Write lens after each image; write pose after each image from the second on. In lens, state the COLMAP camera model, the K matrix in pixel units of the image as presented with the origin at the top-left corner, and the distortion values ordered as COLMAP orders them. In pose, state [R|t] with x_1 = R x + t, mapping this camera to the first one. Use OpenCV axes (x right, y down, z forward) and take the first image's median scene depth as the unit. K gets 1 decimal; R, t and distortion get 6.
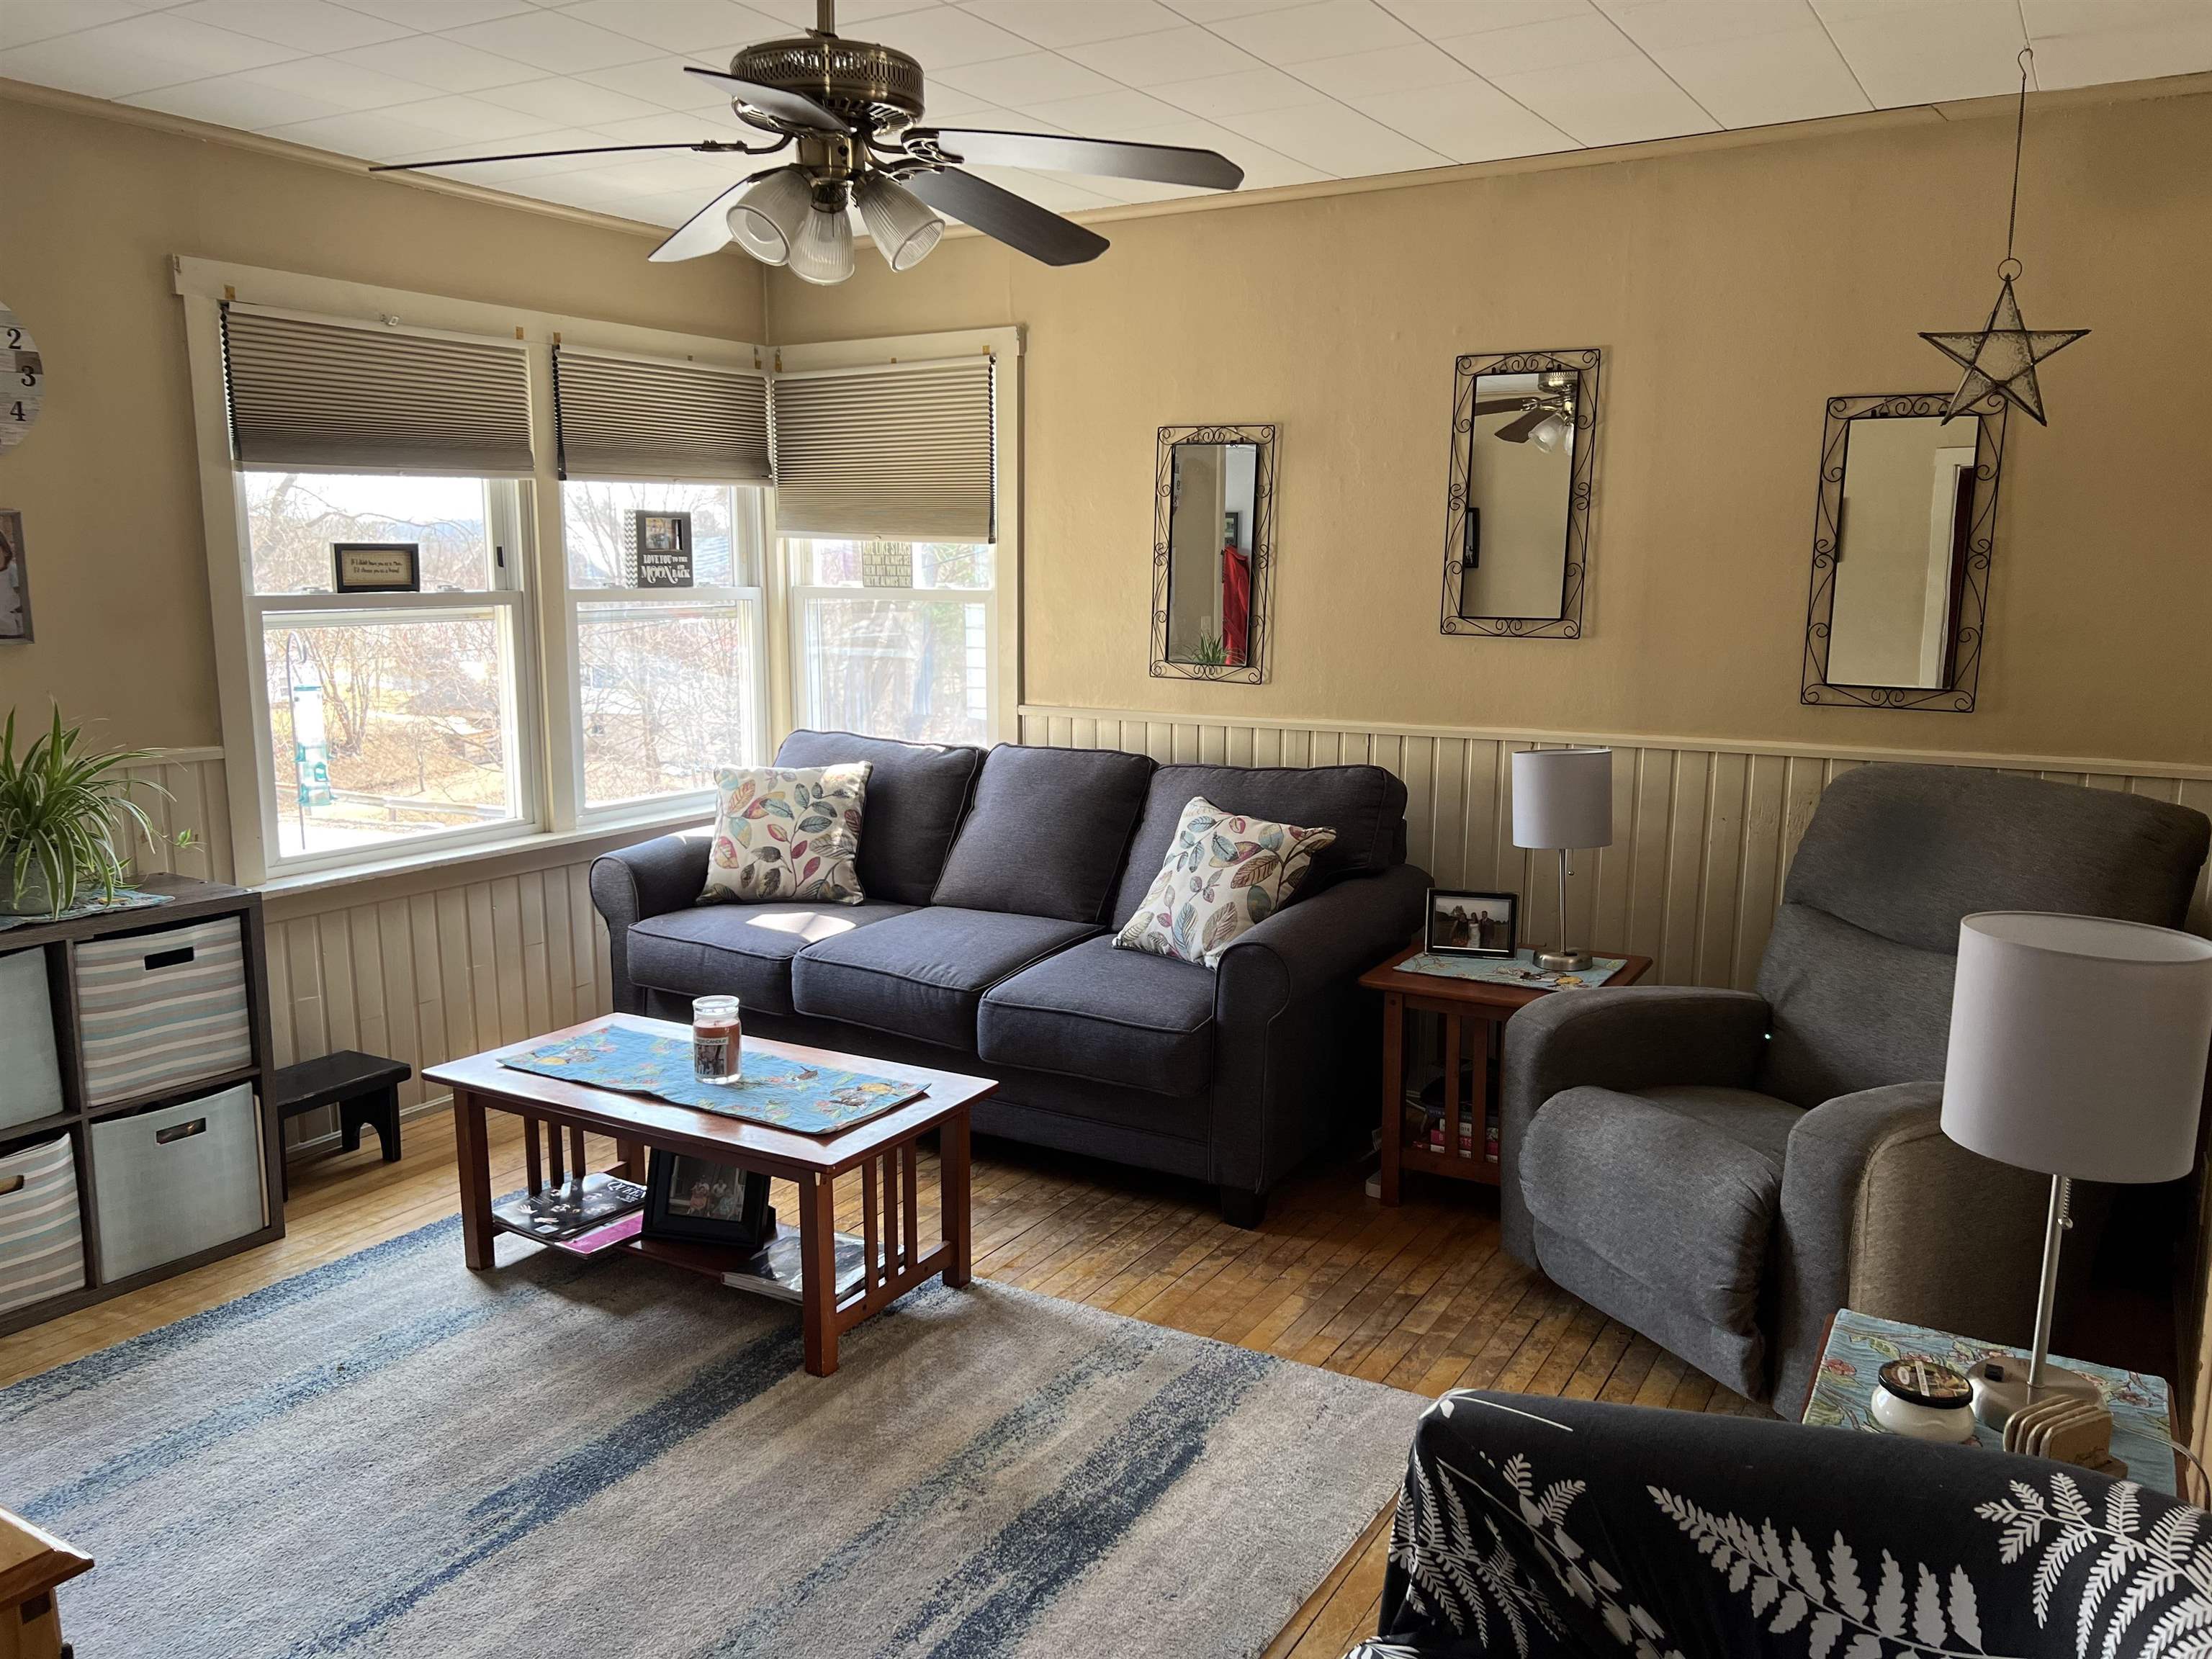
lens RADIAL K [[1676.6, 0, 1106.0], [0, 1676.6, 829.5], [0, 0, 1]] dist [0.117370, -0.136127]
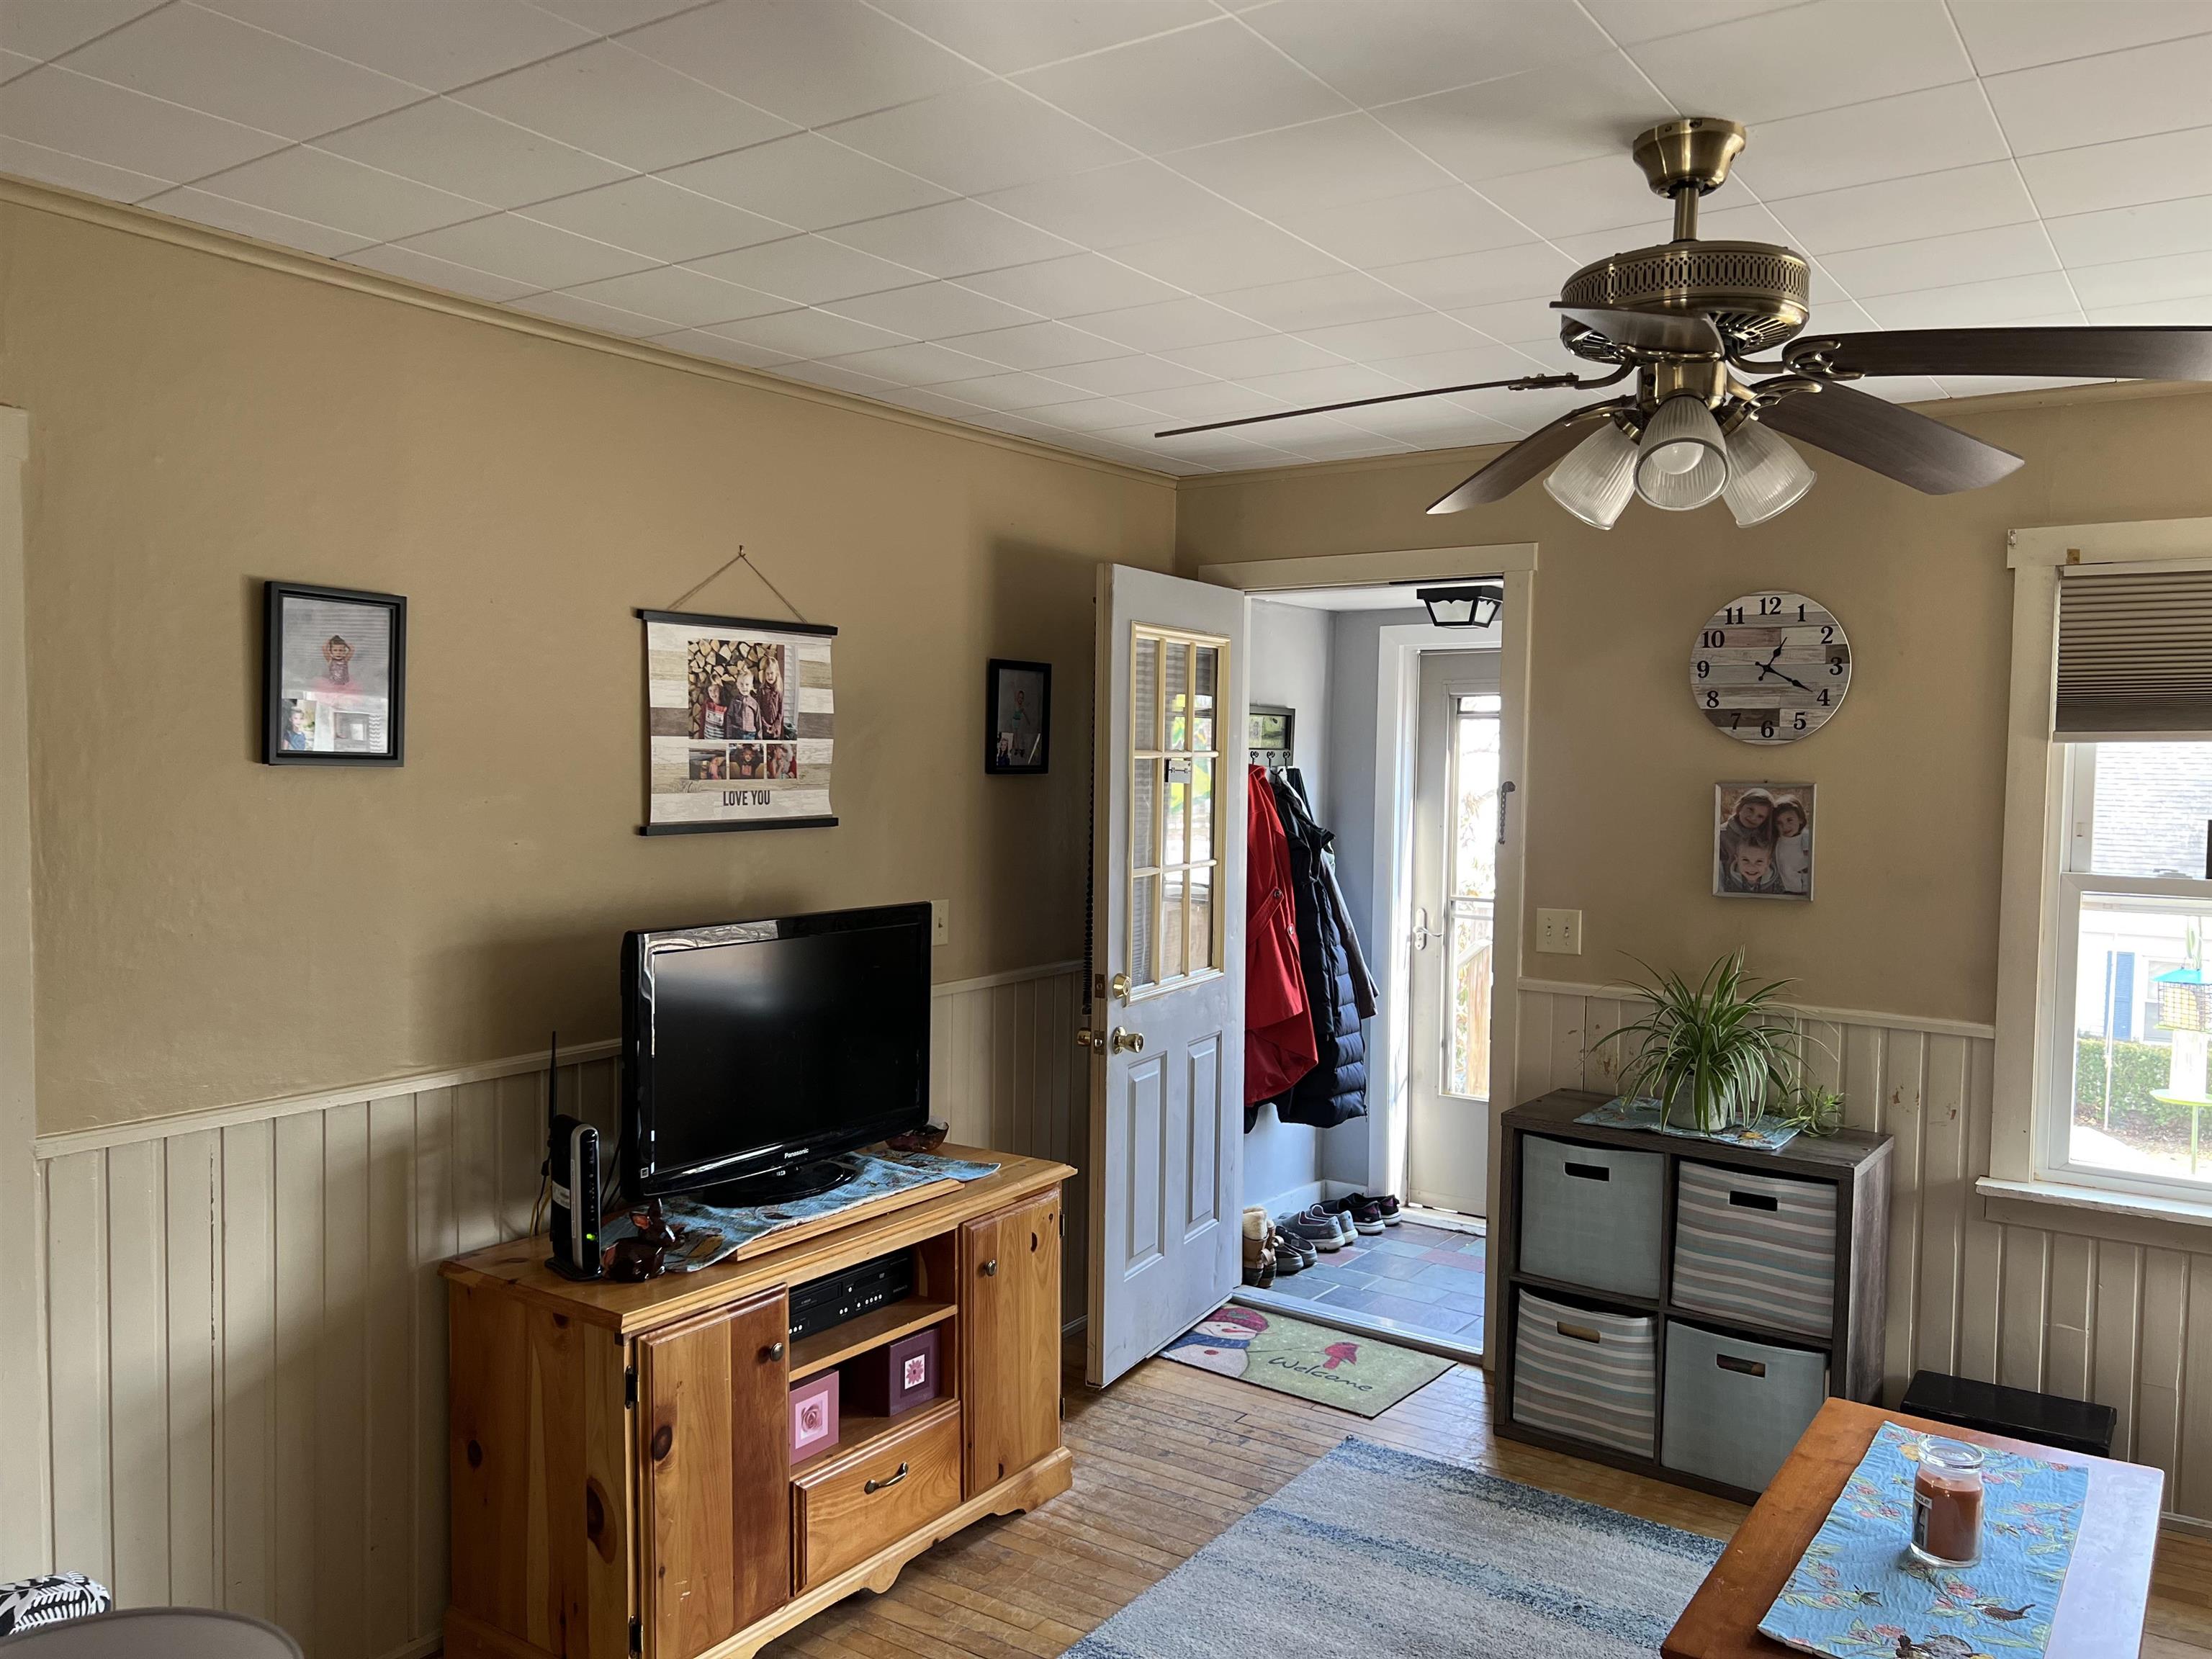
lens RADIAL K [[1647.8, 0, 1113.5], [0, 1647.8, 836.9], [0, 0, 1]] dist [0.048411, -0.061160]
pose [[-0.067202, 0.047920, -0.996588, 0.422117], [-0.173660, 0.983038, 0.058979, -0.118081], [0.982510, 0.177031, -0.057741, 0.536578]]
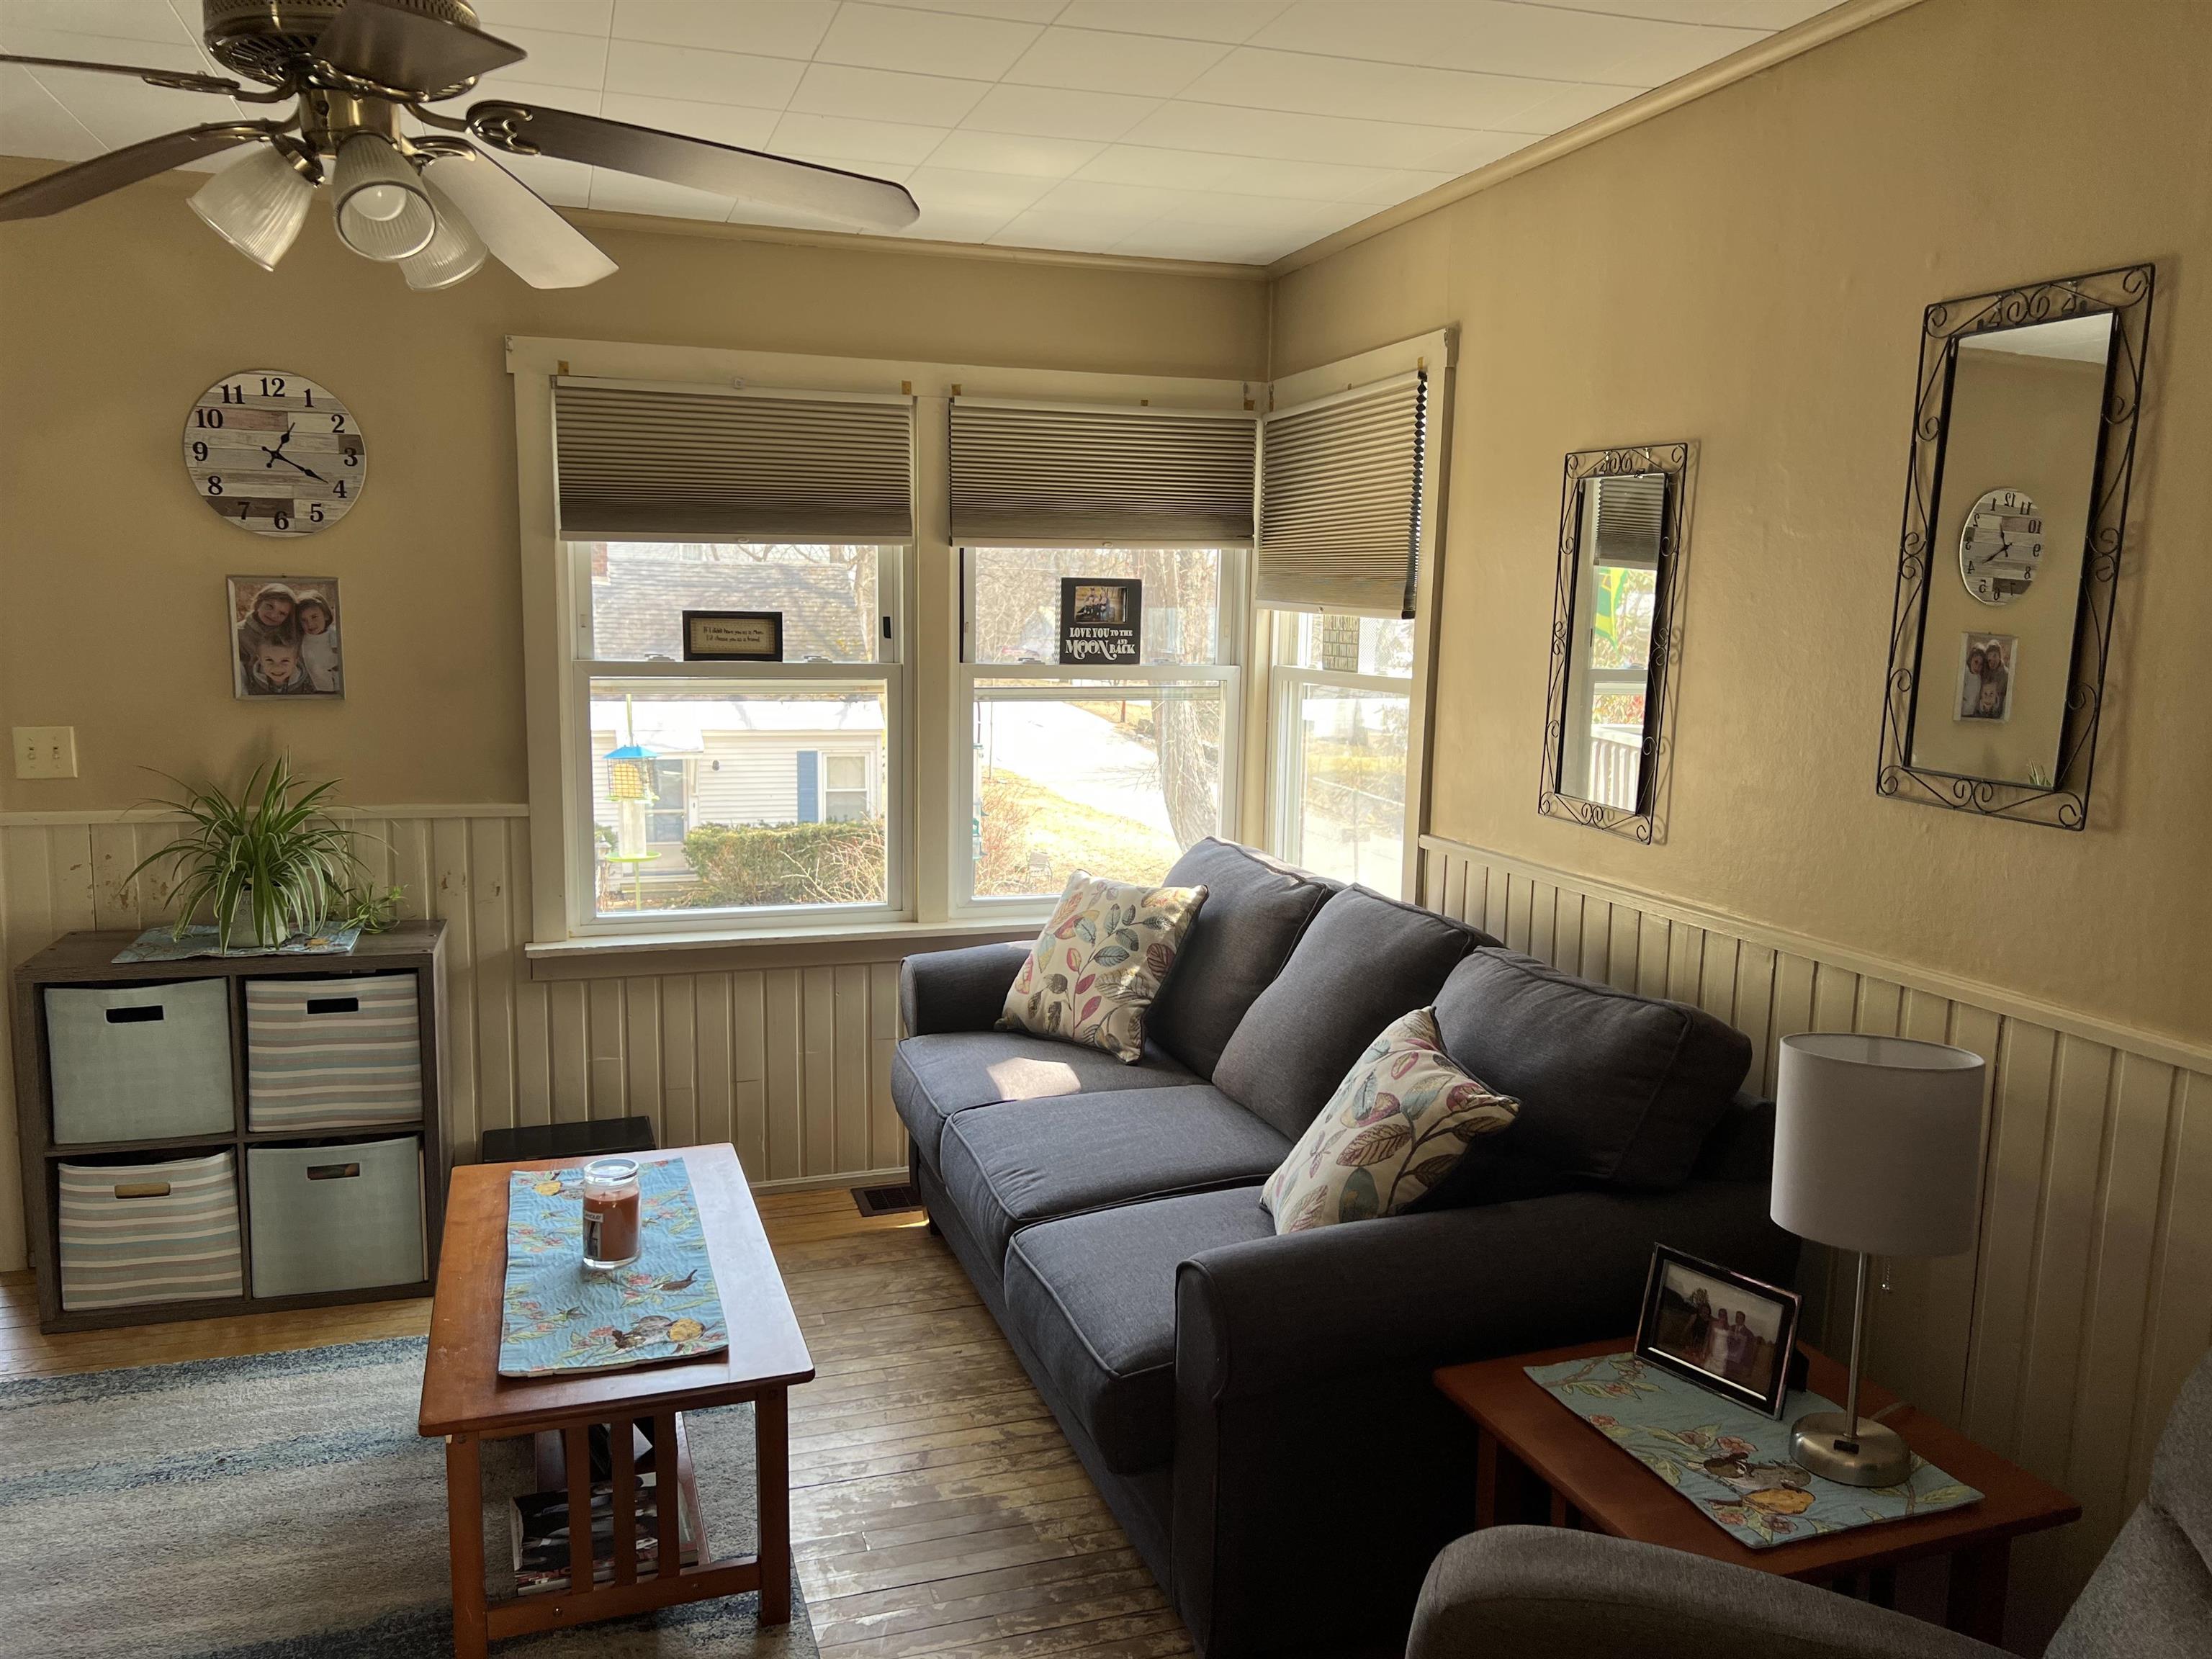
lens RADIAL K [[1647.8, 0, 1113.5], [0, 1647.8, 836.9], [0, 0, 1]] dist [0.048411, -0.061160]
pose [[0.765480, 0.103109, -0.635145, 0.383702], [-0.119459, 0.992690, 0.017180, -0.086262], [0.632273, 0.062723, 0.772202, 0.437082]]
